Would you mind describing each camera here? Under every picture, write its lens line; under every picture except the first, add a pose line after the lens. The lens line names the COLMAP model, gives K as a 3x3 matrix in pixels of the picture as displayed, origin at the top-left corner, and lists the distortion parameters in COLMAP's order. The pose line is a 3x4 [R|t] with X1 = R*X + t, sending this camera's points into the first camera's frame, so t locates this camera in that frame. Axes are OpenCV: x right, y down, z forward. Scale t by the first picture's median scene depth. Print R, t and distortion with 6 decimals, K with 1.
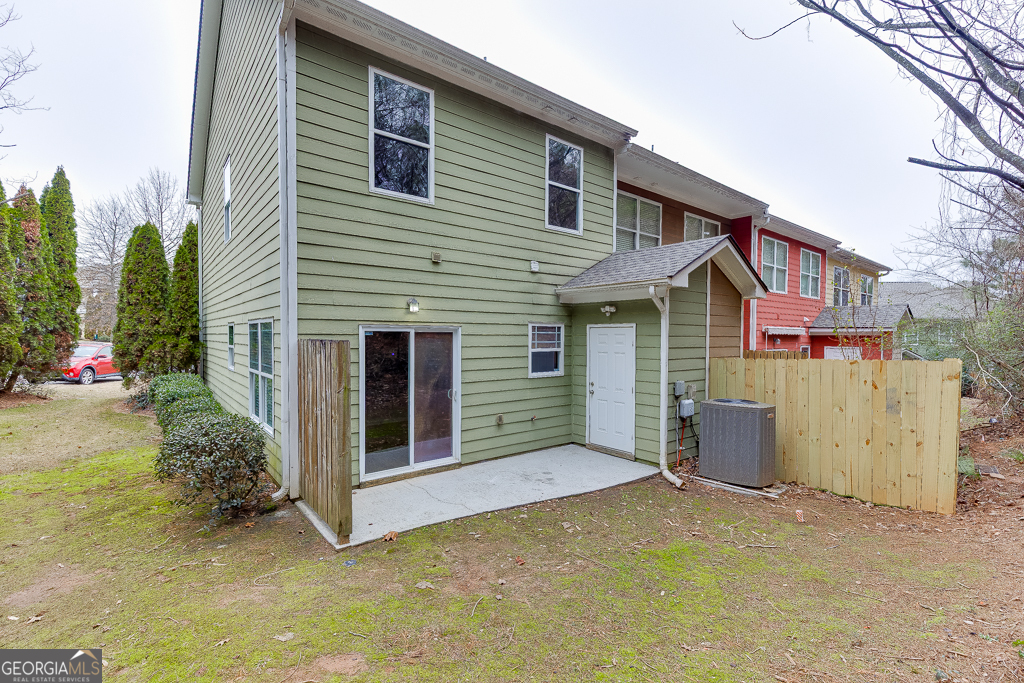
lens RADIAL K [[456.2, 0, 518.2], [0, 456.2, 345.7], [0, 0, 1]] dist [0.007479, -0.002256]
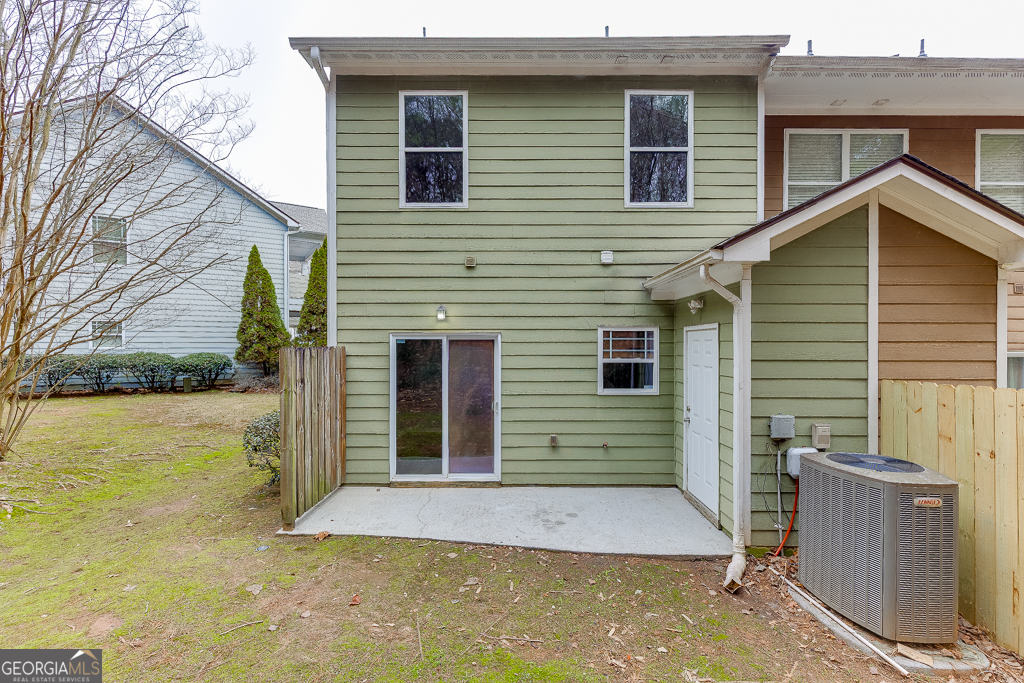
lens RADIAL K [[456.2, 0, 521.8], [0, 456.2, 345.1], [0, 0, 1]] dist [0.007479, -0.002256]
pose [[0.774473, -0.004444, -0.632591, 0.487391], [-0.010033, 0.999763, -0.019307, -0.000627], [0.632527, 0.021300, 0.774245, 0.314171]]
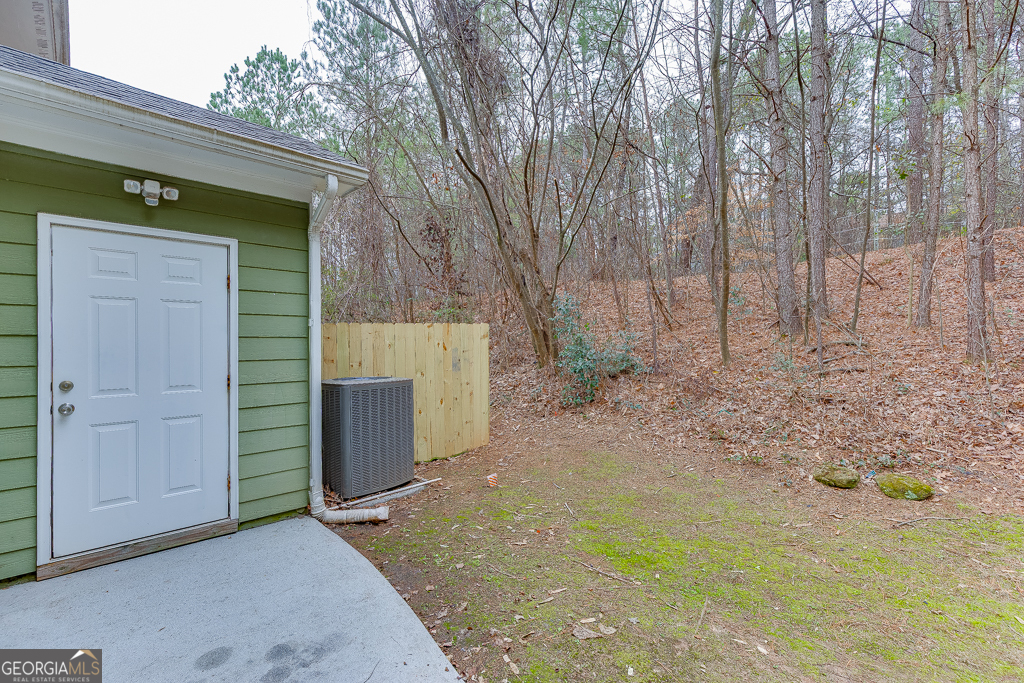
lens RADIAL K [[456.2, 0, 520.8], [0, 456.2, 343.2], [0, 0, 1]] dist [0.007479, -0.002256]
pose [[-0.087403, -0.002512, 0.996170, -0.257775], [0.020792, 0.999774, 0.004345, 0.066591], [-0.995956, 0.021092, -0.087331, 0.795117]]
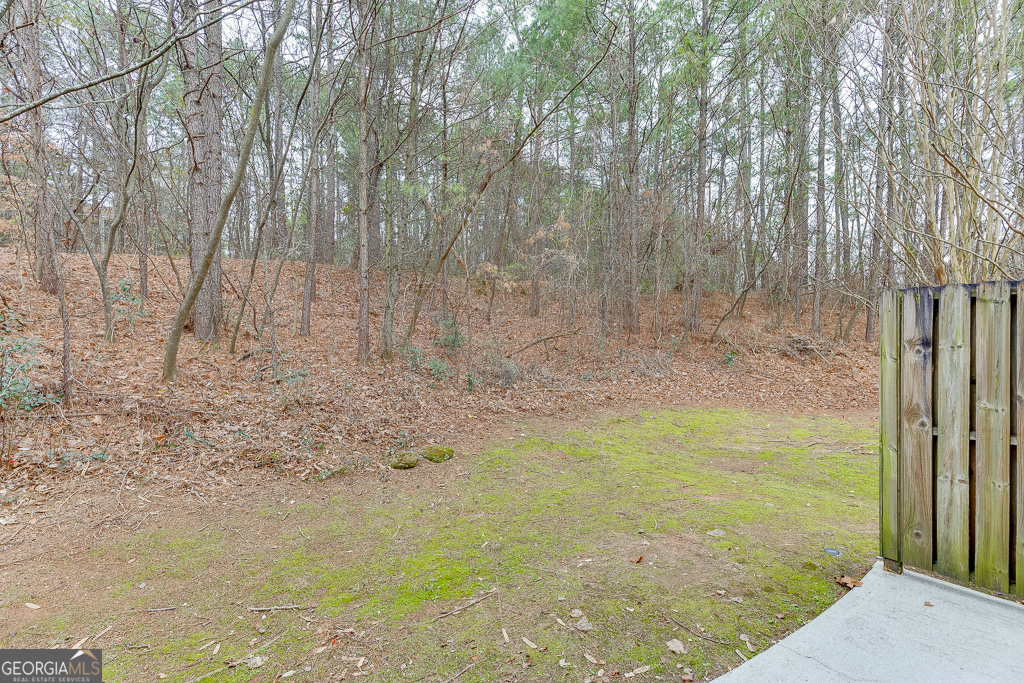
lens RADIAL K [[456.2, 0, 516.6], [0, 456.2, 342.8], [0, 0, 1]] dist [0.007479, -0.002256]
pose [[-0.999956, -0.003589, 0.008685, 0.133153], [-0.003391, 0.999737, 0.022678, 0.037585], [-0.008764, 0.022647, -0.999705, 1.105486]]
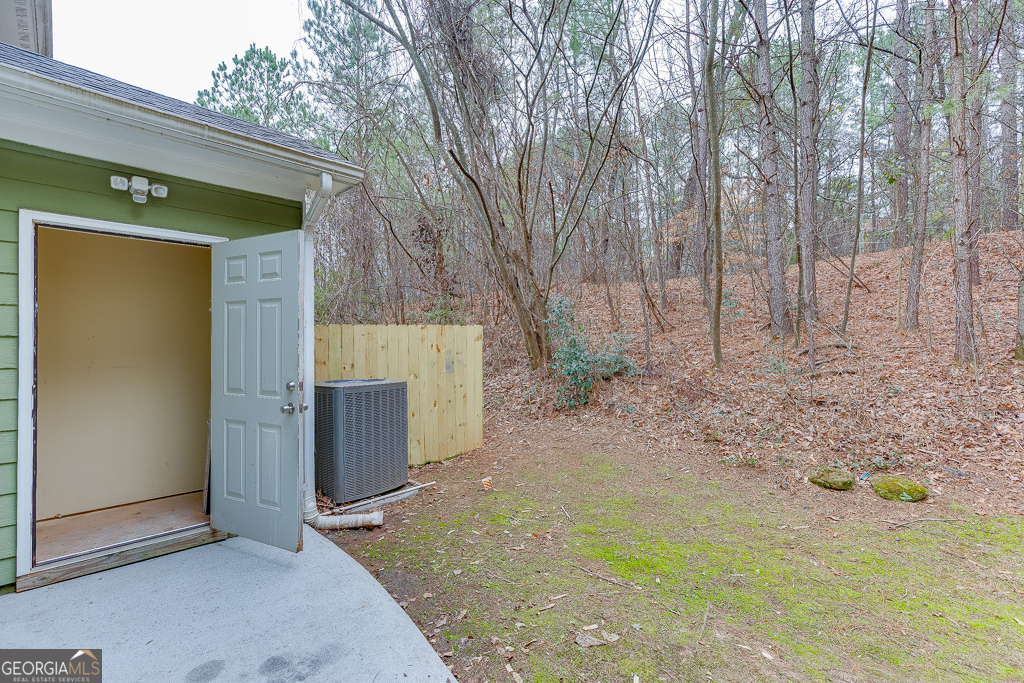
lens RADIAL K [[456.2, 0, 520.5], [0, 456.2, 343.2], [0, 0, 1]] dist [0.007479, -0.002256]
pose [[-0.108517, 0.001545, 0.994093, -0.250515], [0.019603, 0.999808, 0.000586, 0.066513], [-0.993901, 0.019551, -0.108526, 0.803399]]
